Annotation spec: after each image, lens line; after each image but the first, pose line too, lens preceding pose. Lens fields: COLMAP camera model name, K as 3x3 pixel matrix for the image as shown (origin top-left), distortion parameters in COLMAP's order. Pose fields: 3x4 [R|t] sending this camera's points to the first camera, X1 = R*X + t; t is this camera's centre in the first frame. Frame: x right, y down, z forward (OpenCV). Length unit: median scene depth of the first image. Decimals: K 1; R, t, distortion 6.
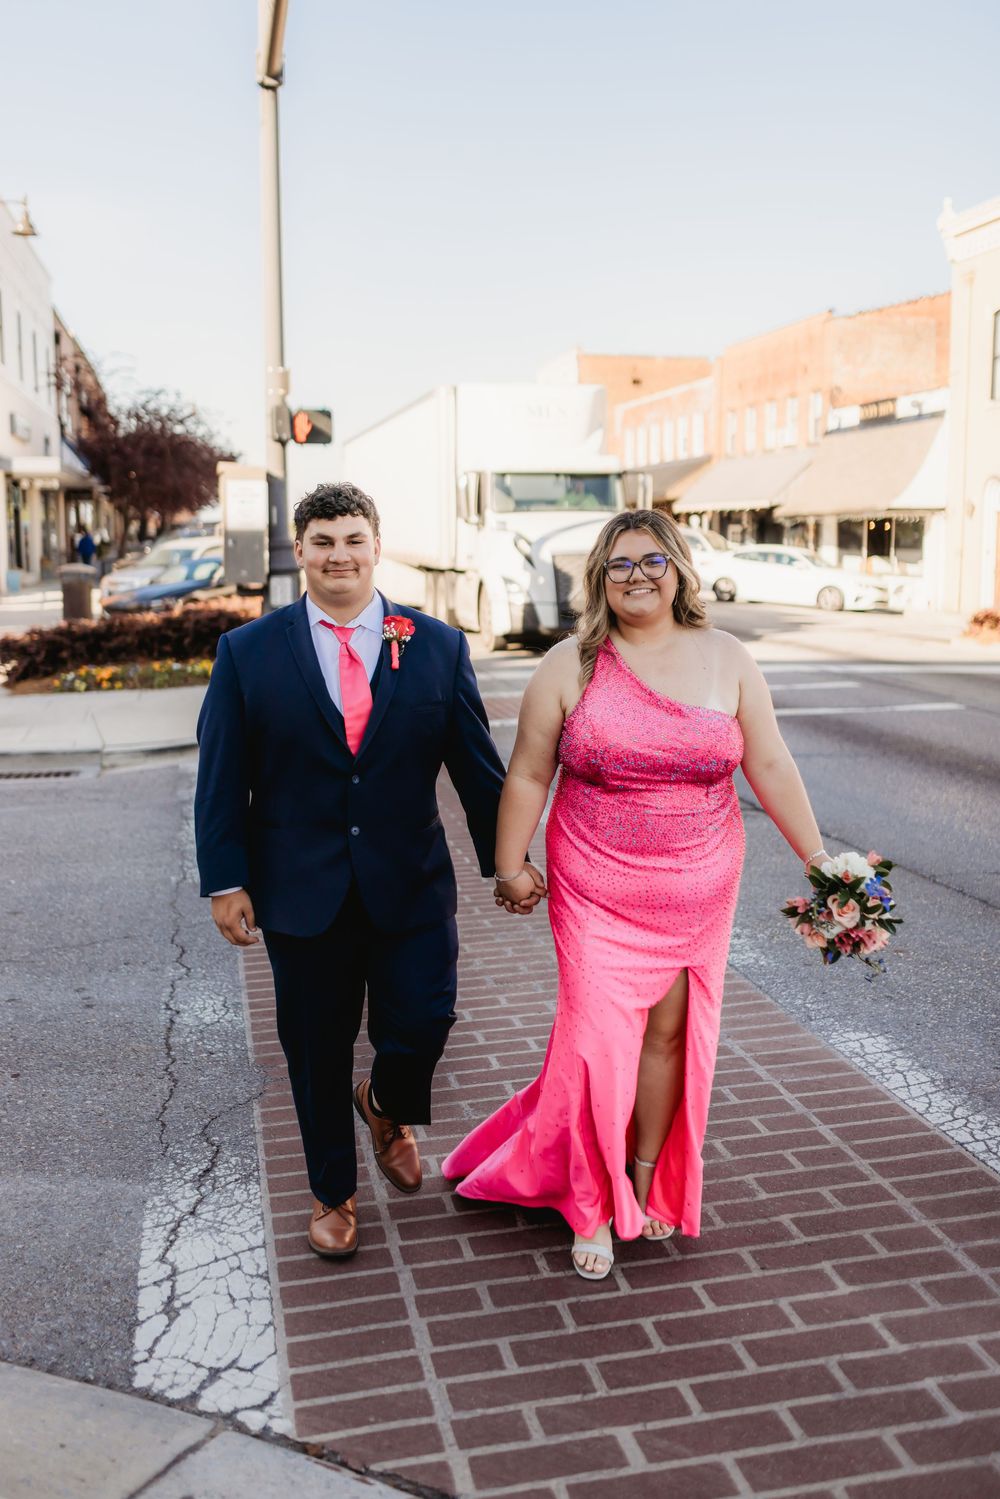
lens RADIAL K [[1392.2, 0, 484.9], [0, 1392.2, 724.7], [0, 0, 1]] dist [-0.003581, 0.006059]
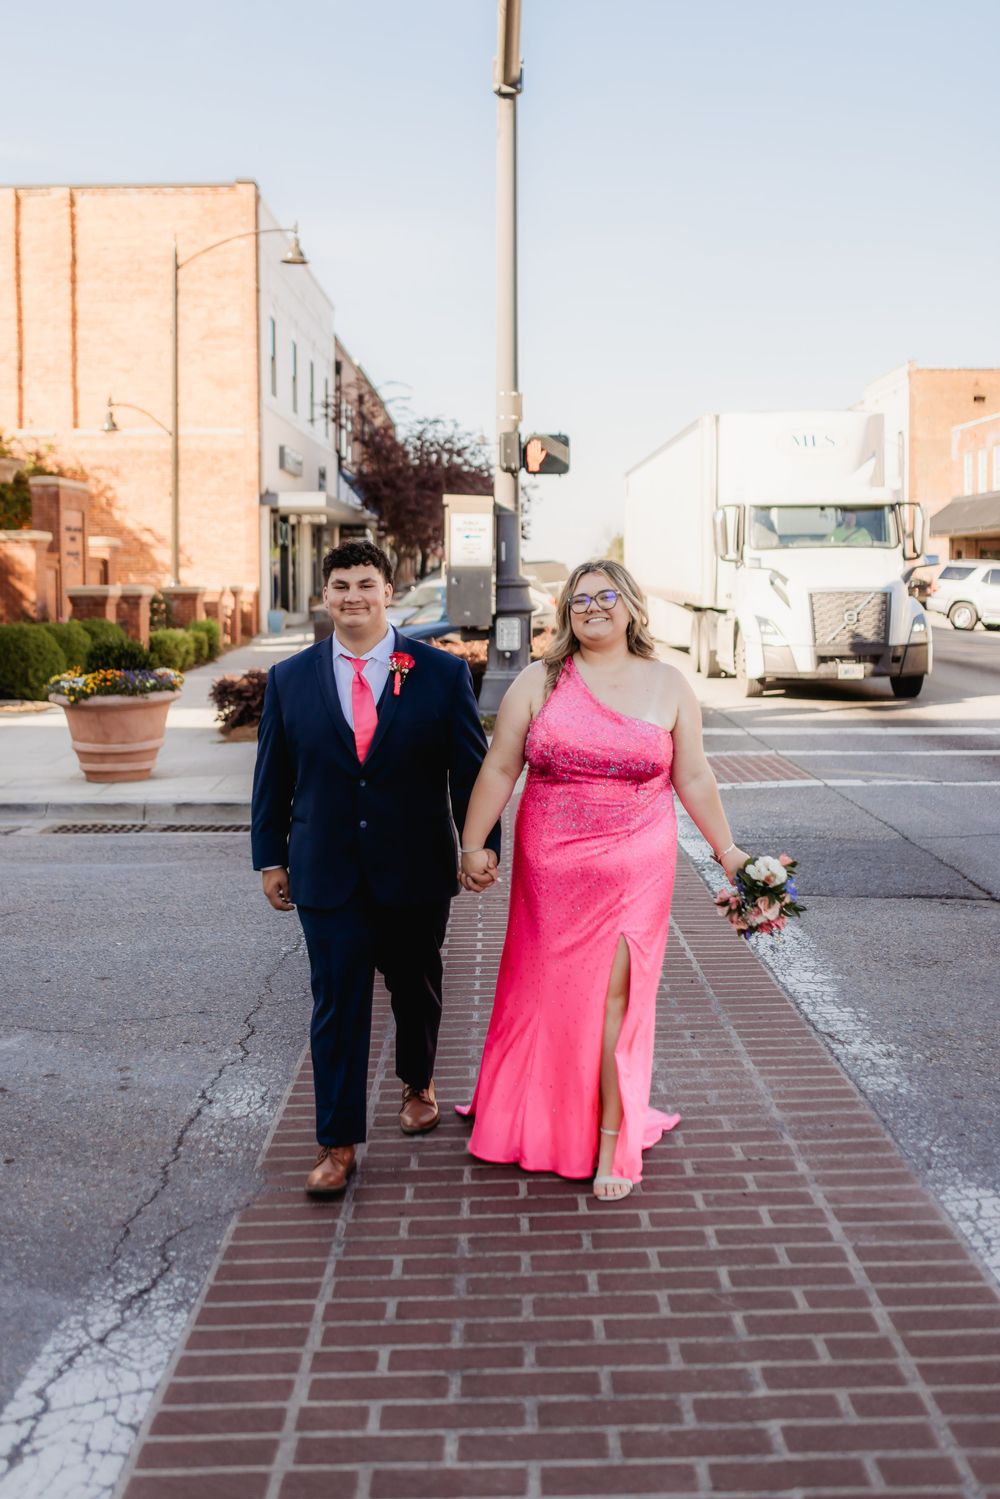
lens RADIAL K [[1540.3, 0, 498.0], [0, 1540.3, 670.1], [0, 0, 1]] dist [0.004831, -0.005098]
pose [[0.977980, 0.012414, -0.208328, 0.188683], [-0.027446, 0.997210, -0.069417, -0.007060], [0.206885, 0.073606, 0.975592, 0.062090]]
